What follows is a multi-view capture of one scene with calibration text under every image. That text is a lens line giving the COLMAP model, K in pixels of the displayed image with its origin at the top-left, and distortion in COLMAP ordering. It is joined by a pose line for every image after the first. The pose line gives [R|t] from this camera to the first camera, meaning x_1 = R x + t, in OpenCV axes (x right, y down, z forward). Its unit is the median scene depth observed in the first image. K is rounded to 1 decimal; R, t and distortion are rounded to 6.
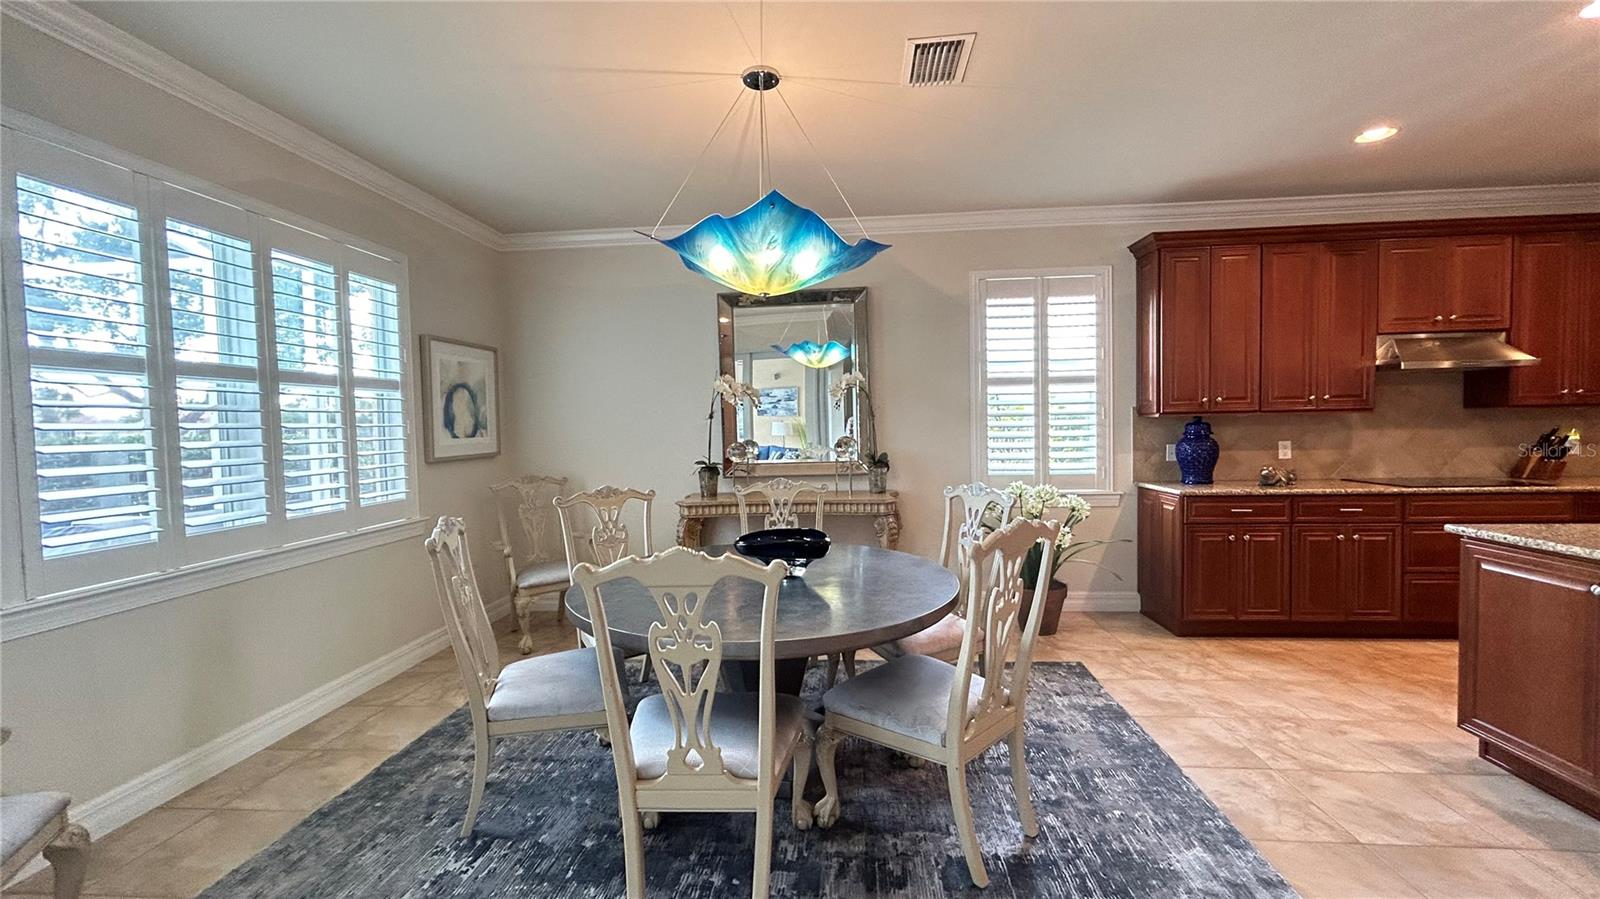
lens RADIAL K [[644.2, 0, 796.4], [0, 644.2, 446.5], [0, 0, 1]] dist [-0.001795, 0.001566]
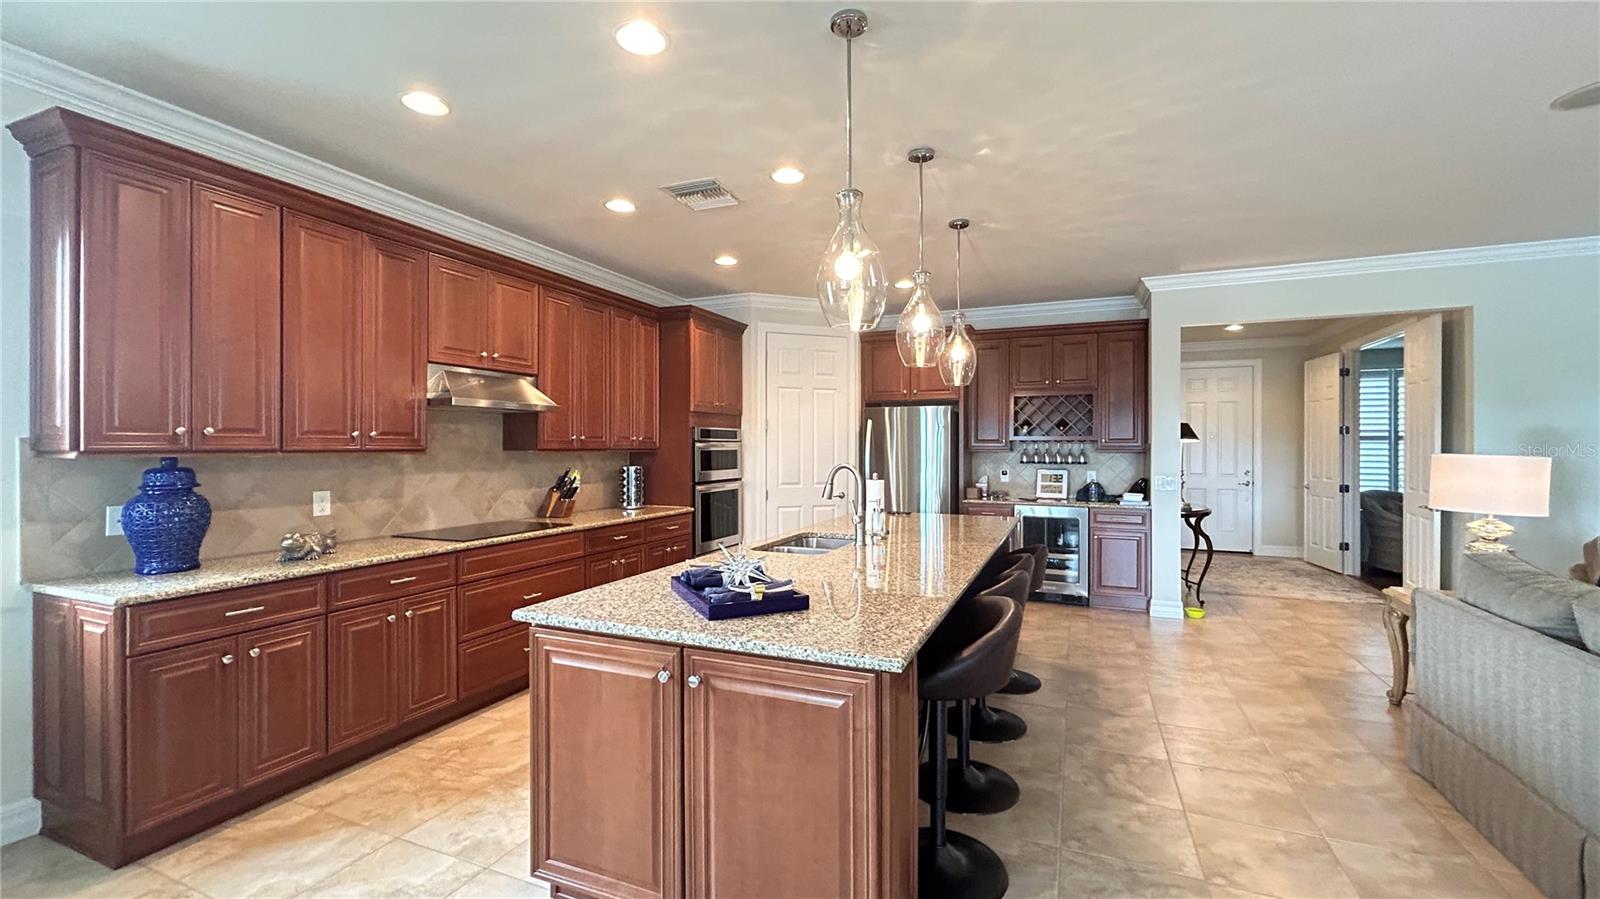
lens RADIAL K [[644.2, 0, 801.9], [0, 644.2, 449.3], [0, 0, 1]] dist [-0.001795, 0.001566]
pose [[0.302642, 0.016874, 0.952955, 0.242207], [0.028892, 0.999221, -0.026869, -0.022229], [-0.952666, 0.035665, 0.301919, 0.276304]]
